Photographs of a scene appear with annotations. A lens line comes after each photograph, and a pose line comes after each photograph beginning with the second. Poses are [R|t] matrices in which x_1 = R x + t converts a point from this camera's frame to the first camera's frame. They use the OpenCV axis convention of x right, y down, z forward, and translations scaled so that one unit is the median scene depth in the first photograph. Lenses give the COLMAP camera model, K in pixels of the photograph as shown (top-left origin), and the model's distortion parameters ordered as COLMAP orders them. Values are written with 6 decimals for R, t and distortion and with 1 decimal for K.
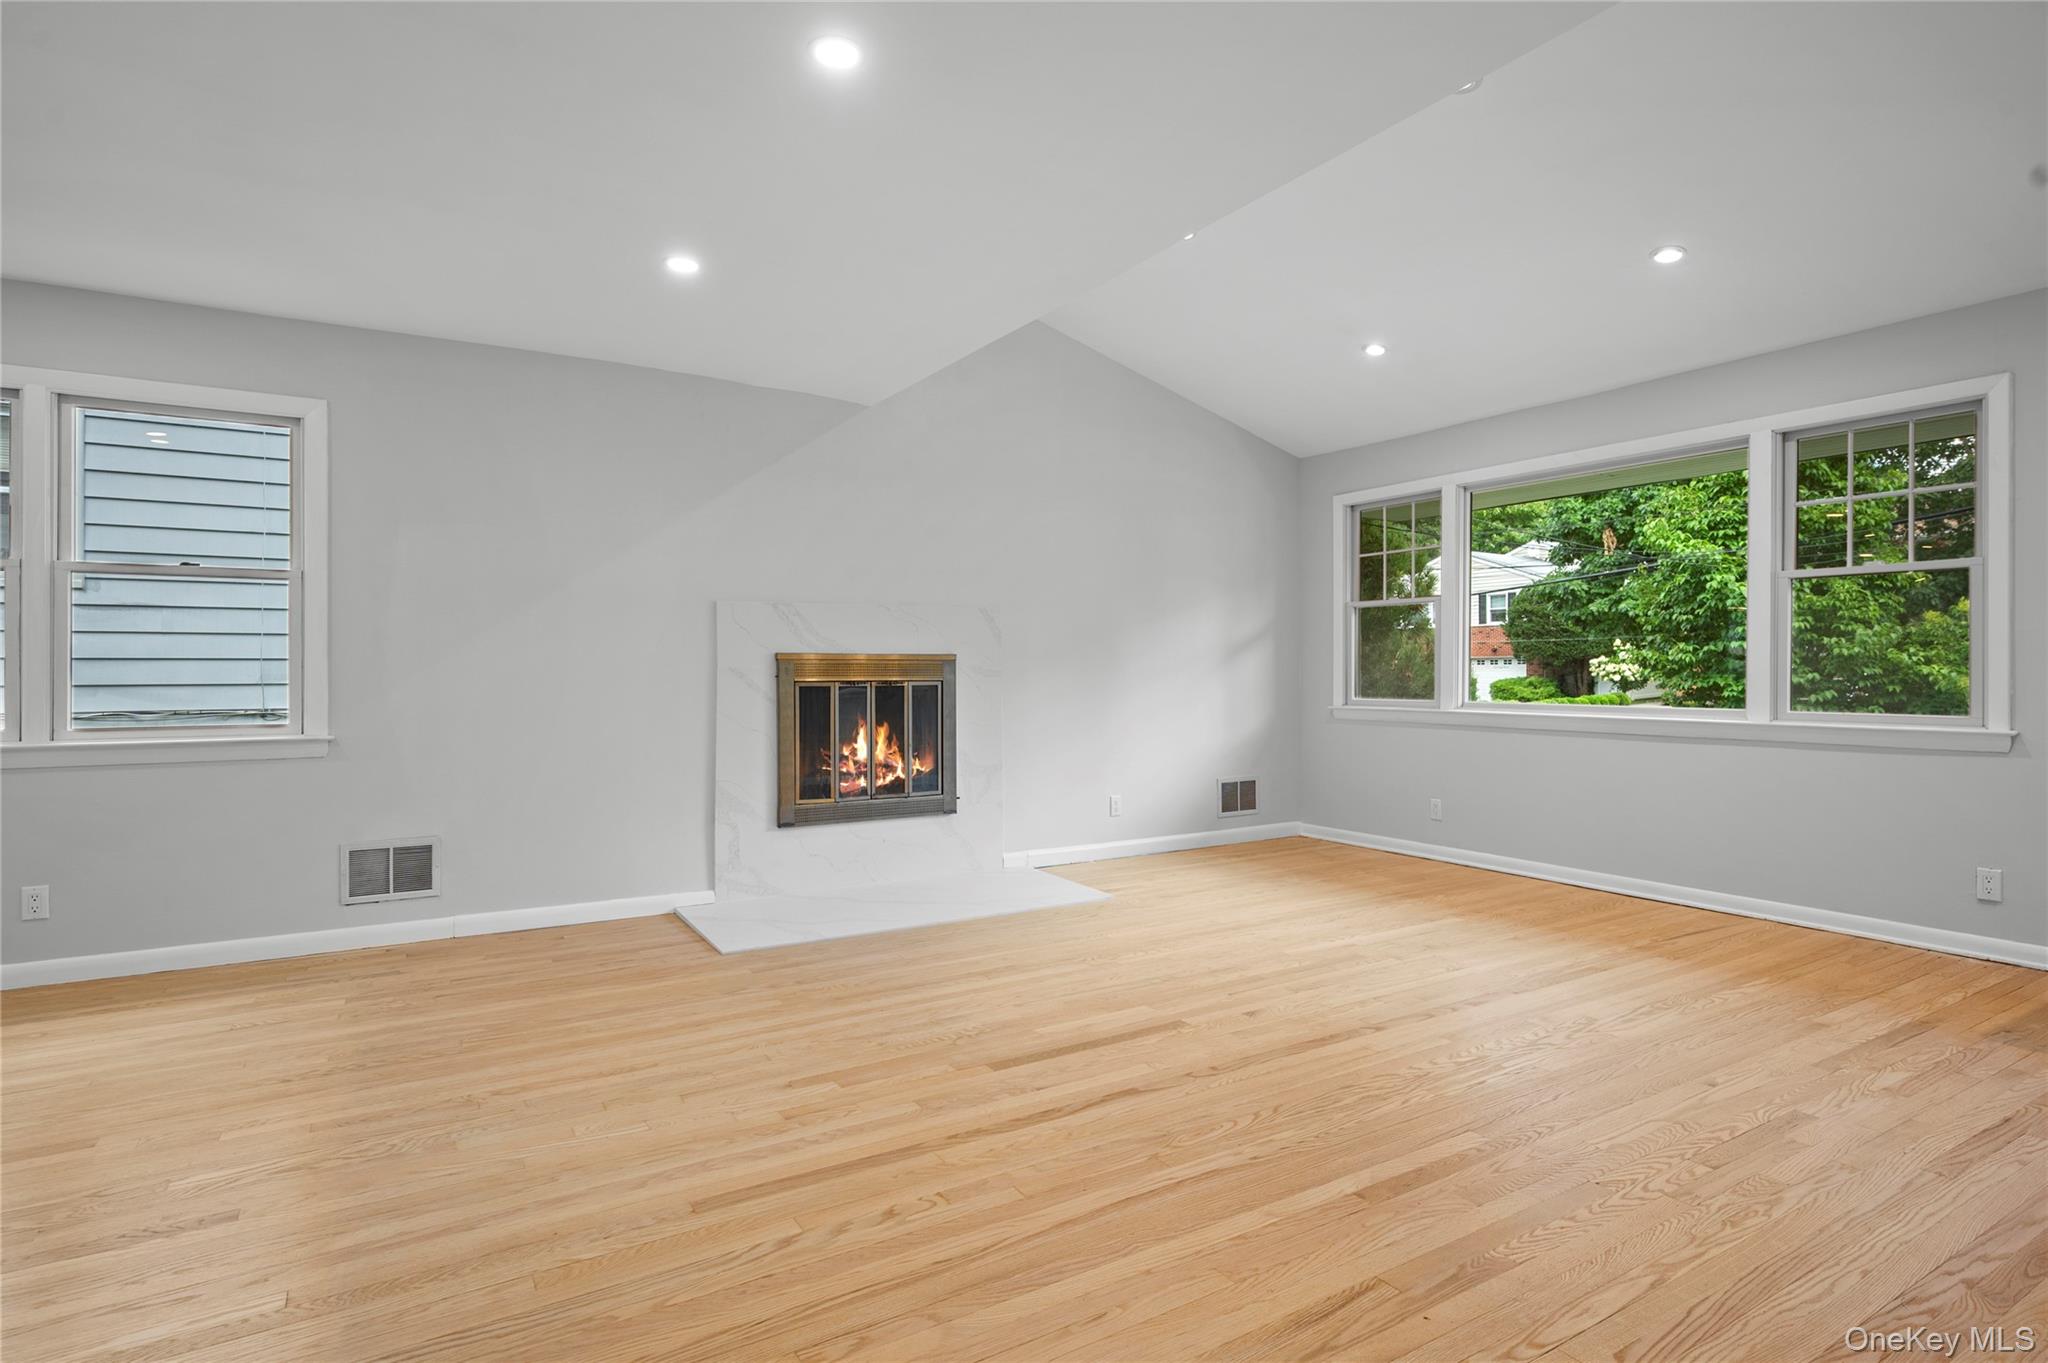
lens RADIAL K [[1030.5, 0, 1039.0], [0, 1030.5, 675.7], [0, 0, 1]] dist [-0.000905, -0.000146]
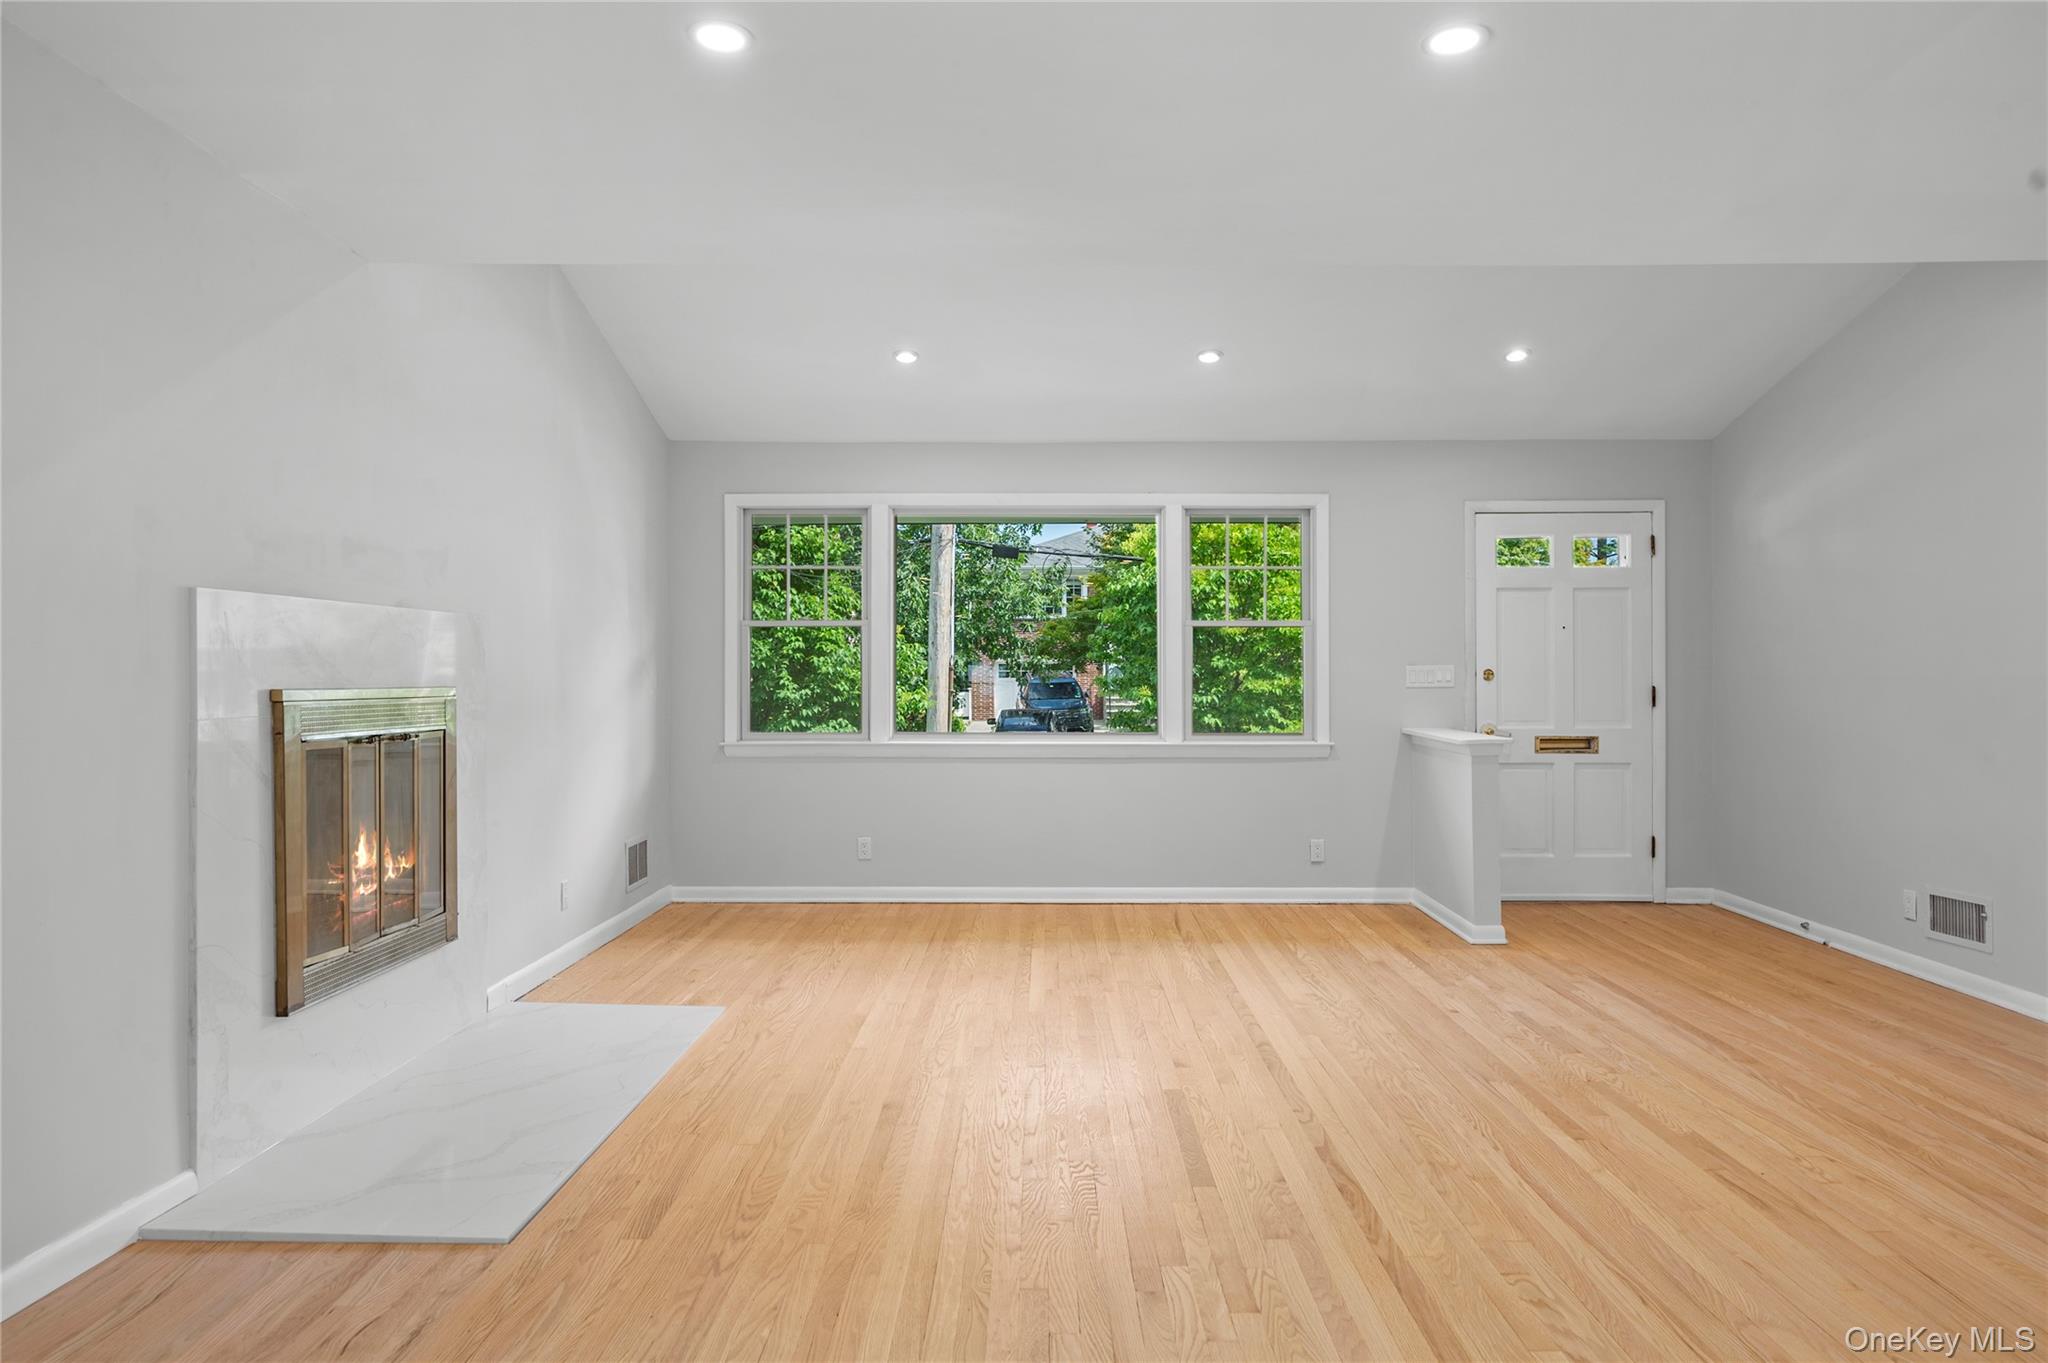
lens RADIAL K [[1237.4, 0, 1007.9], [0, 1237.4, 690.9], [0, 0, 1]] dist [0.002452, -0.003451]
pose [[0.541370, -0.006514, 0.840759, -0.756664], [0.003577, 0.999979, 0.005444, -0.029945], [-0.840777, 0.000060, 0.541382, 0.436160]]
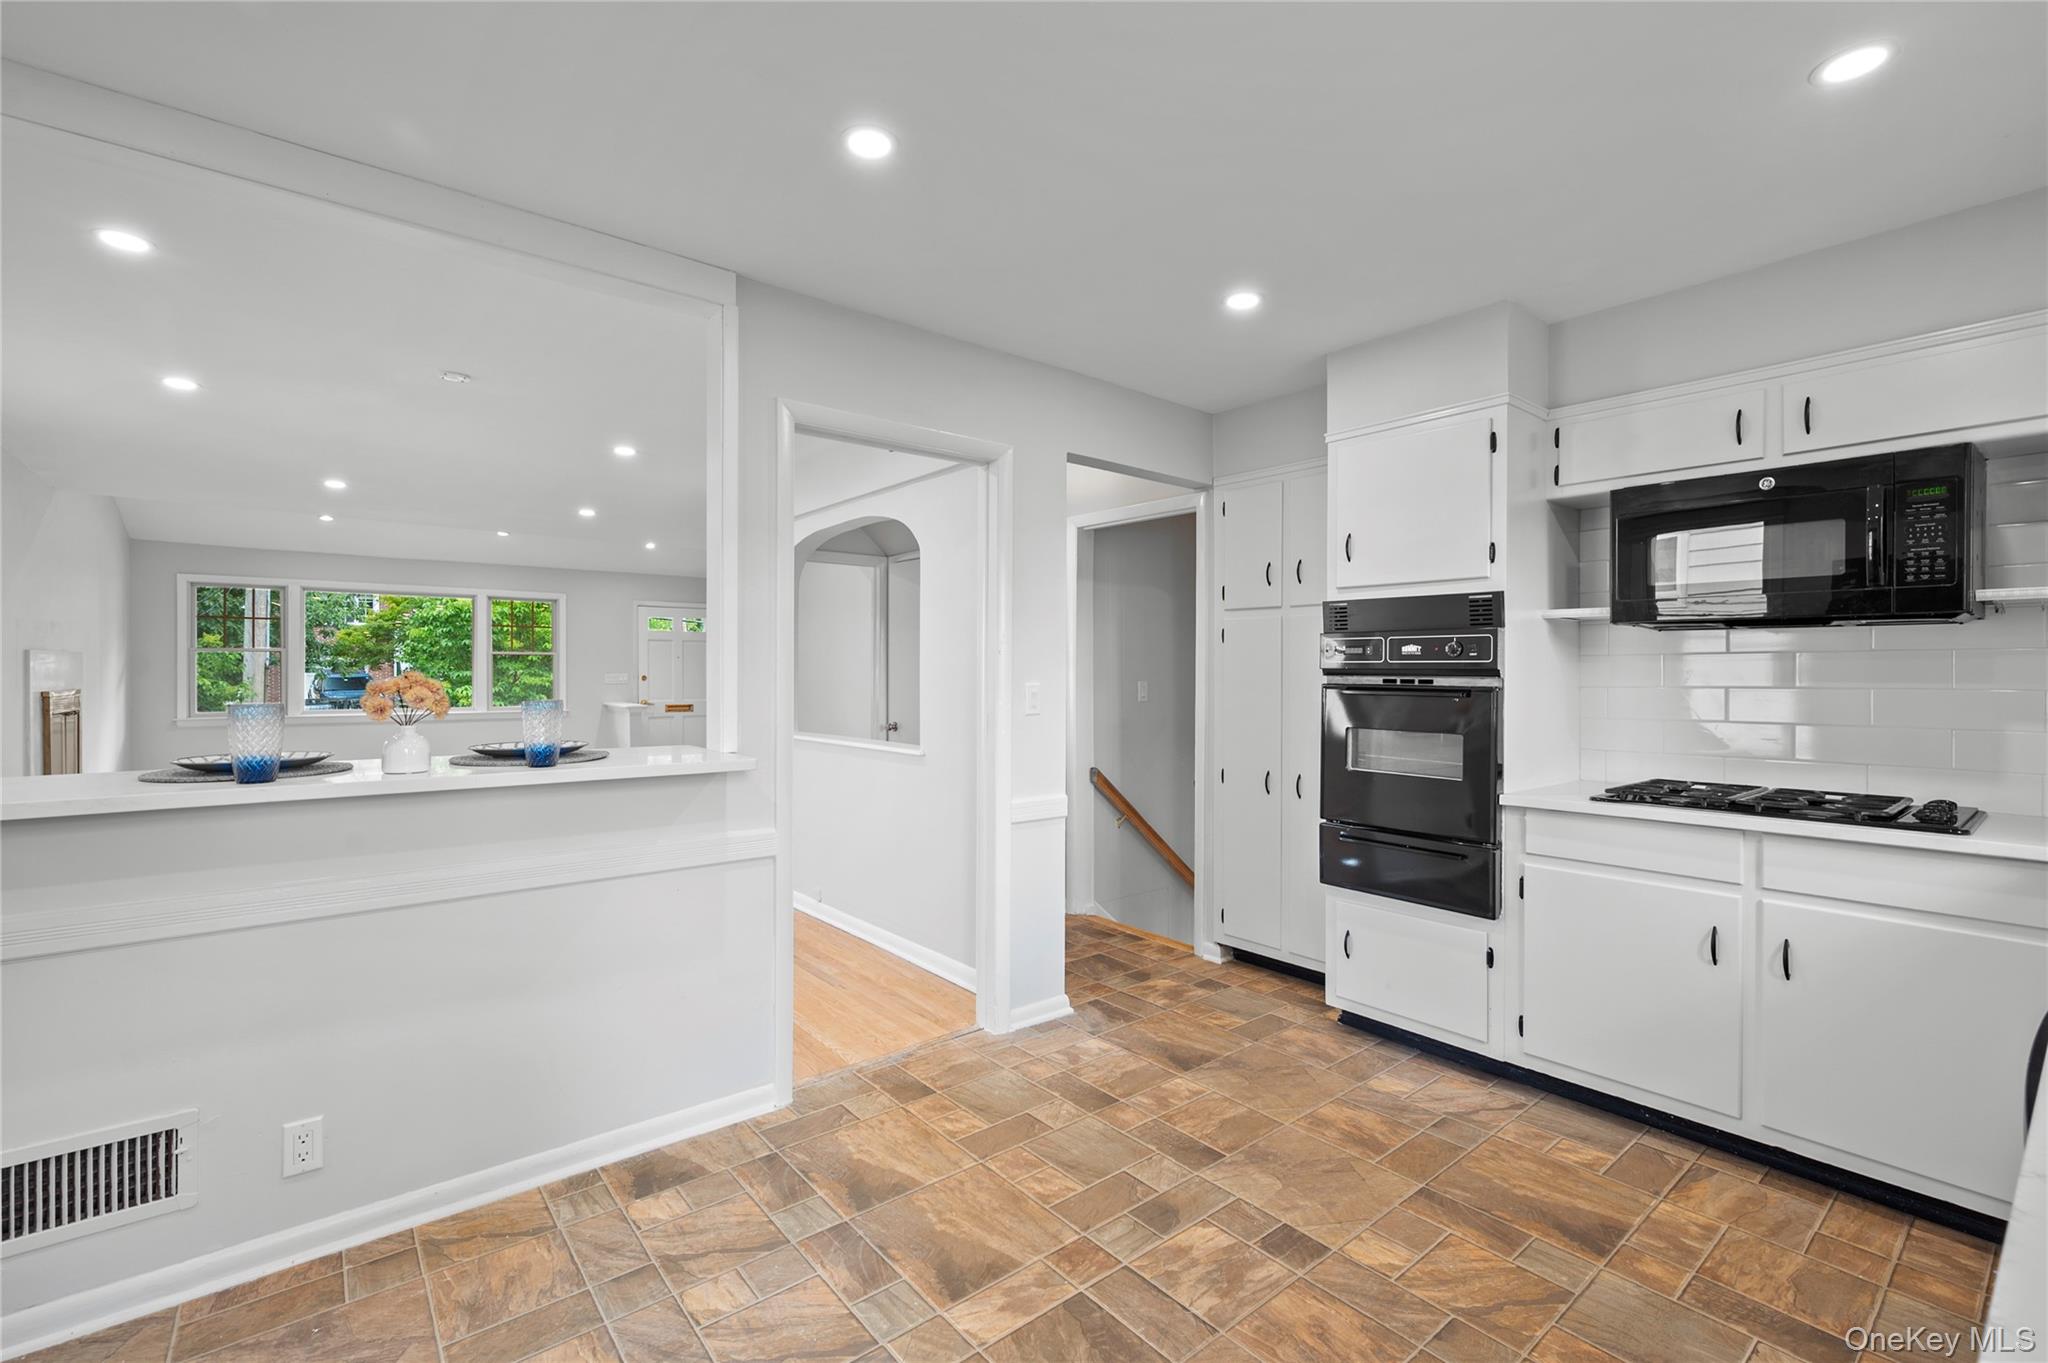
lens RADIAL K [[870.2, 0, 1017.9], [0, 870.2, 679.9], [0, 0, 1]] dist [0.001525, 0.000401]
pose [[-0.135236, -0.006476, 0.990792, -1.850955], [0.004488, 0.999964, 0.007148, -0.049063], [-0.990803, 0.005414, -0.135202, -0.001120]]
